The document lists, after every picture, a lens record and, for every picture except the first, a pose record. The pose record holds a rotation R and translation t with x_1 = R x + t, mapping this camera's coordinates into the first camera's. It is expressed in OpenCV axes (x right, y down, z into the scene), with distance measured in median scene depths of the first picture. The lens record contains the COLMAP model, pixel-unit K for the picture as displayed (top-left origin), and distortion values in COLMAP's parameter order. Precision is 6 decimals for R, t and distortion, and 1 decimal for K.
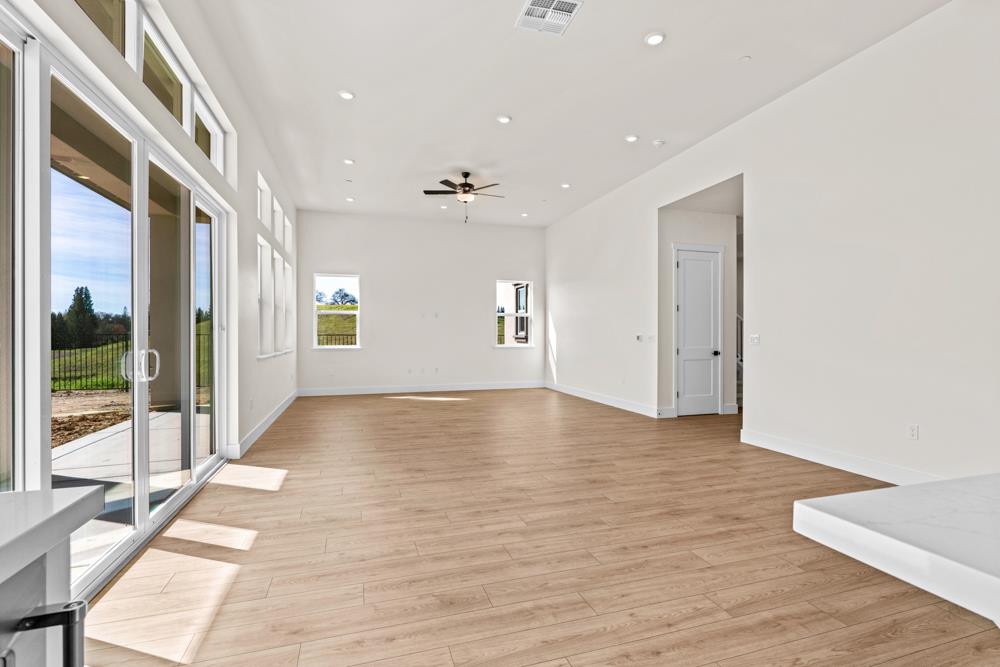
lens RADIAL K [[451.5, 0, 503.1], [0, 451.5, 334.2], [0, 0, 1]] dist [0.002716, 0.001709]
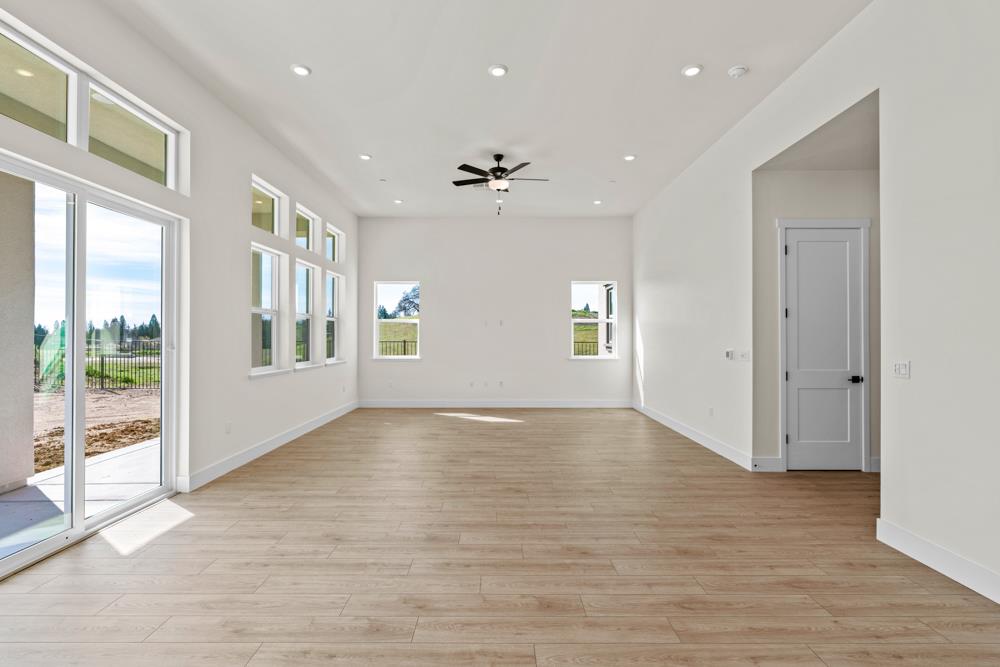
lens RADIAL K [[451.5, 0, 496.6], [0, 451.5, 332.0], [0, 0, 1]] dist [0.002716, 0.001709]
pose [[0.953594, -0.003180, -0.301079, 0.169157], [-0.000178, 0.999938, -0.011125, -0.020155], [0.301096, 0.010662, 0.953534, 0.205981]]
